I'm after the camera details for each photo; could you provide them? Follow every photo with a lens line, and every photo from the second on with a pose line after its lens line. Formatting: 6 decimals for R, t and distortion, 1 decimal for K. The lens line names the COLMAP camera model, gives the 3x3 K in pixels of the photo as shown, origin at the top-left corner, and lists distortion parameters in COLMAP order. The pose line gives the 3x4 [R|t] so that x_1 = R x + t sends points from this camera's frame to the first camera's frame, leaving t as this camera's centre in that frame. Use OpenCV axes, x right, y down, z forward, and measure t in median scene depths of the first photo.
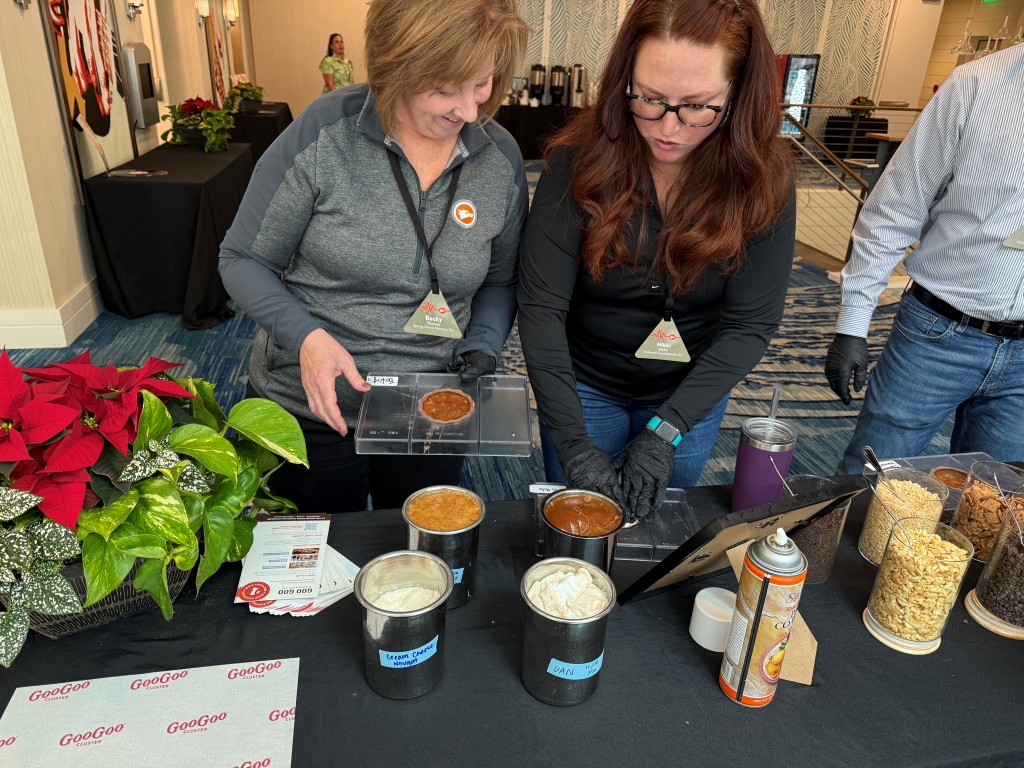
lens RADIAL K [[779.6, 0, 512.0], [0, 779.6, 384.0], [0, 0, 1]] dist [-0.063065, 0.070229]
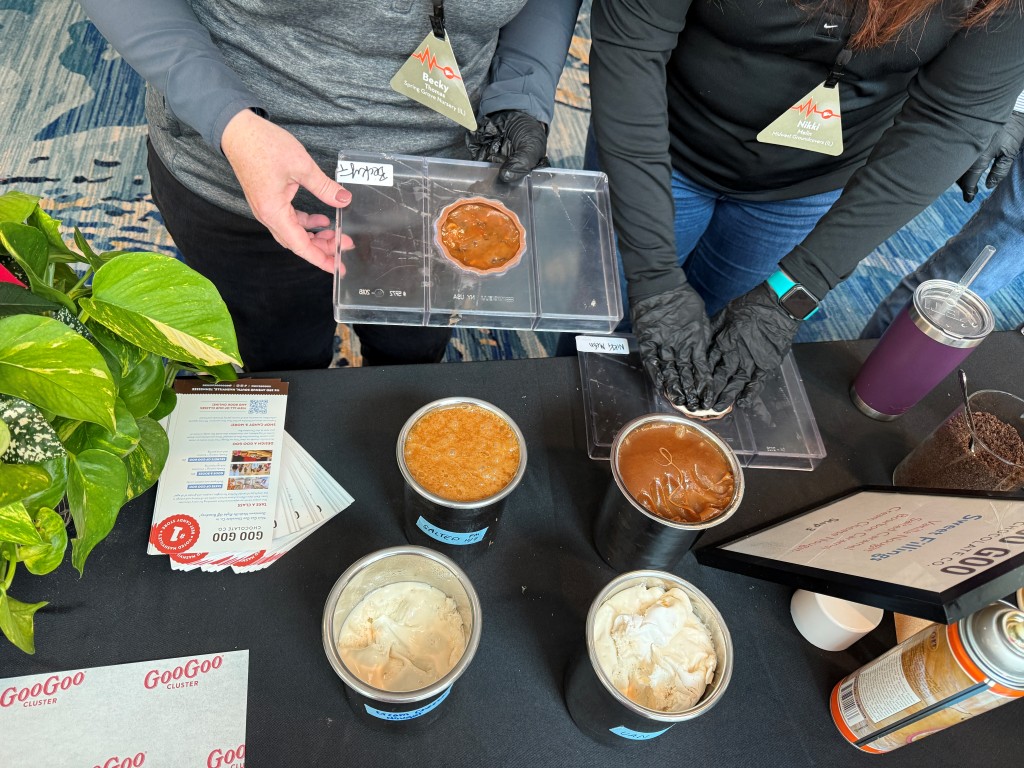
lens RADIAL K [[779.6, 0, 512.0], [0, 779.6, 384.0], [0, 0, 1]] dist [-0.063065, 0.070229]
pose [[0.997394, 0.064362, 0.032605, -0.070453], [-0.072120, 0.876377, 0.476196, -0.186388], [0.002074, -0.477306, 0.878735, 0.464227]]
